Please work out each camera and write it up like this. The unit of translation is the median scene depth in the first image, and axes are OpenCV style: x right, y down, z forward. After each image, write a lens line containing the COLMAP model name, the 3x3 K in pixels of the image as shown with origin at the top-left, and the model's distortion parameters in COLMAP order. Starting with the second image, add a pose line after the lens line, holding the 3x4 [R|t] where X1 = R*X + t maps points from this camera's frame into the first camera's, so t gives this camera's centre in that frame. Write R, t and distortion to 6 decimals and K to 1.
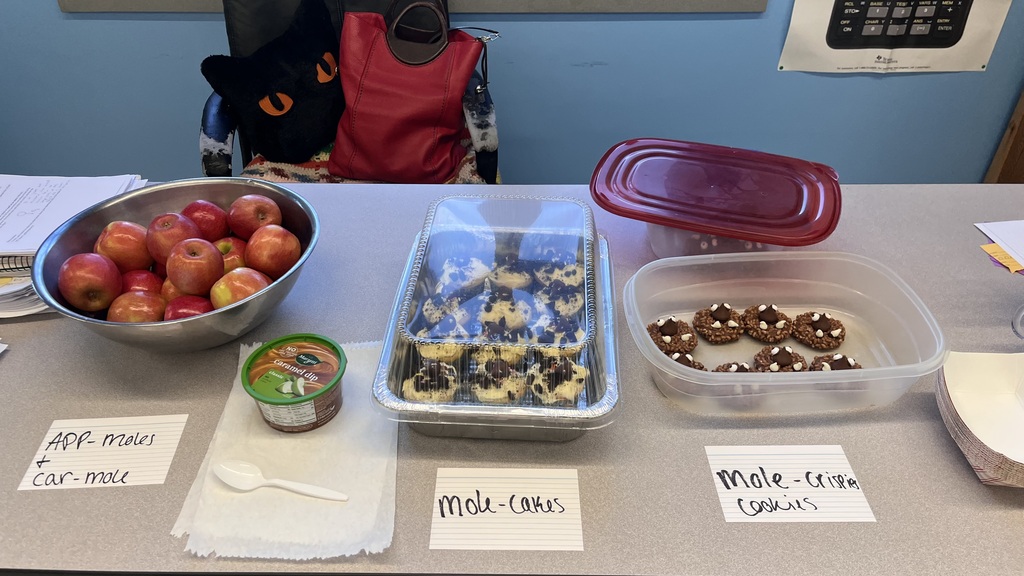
lens RADIAL K [[795.1, 0, 511.8], [0, 795.1, 288.8], [0, 0, 1]] dist [0.003936, -0.000333]
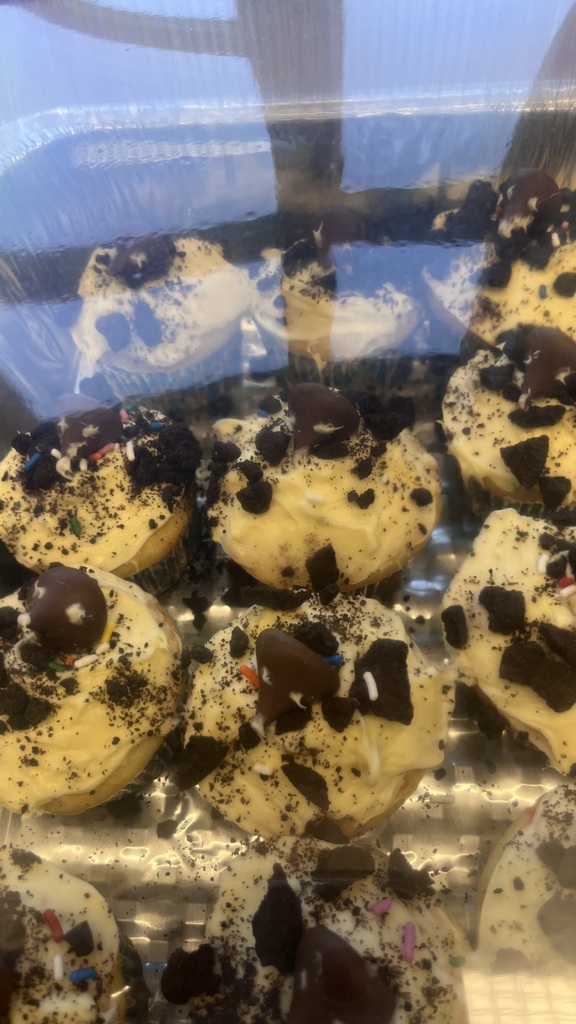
lens RADIAL K [[795.1, 0, 293.6], [0, 795.1, 513.4], [0, 0, 1]] dist [0.003936, -0.000333]
pose [[0.997314, -0.061834, -0.039266, -0.010435], [0.071967, 0.926991, 0.368115, -0.053513], [0.013637, -0.369952, 0.928951, 0.790103]]
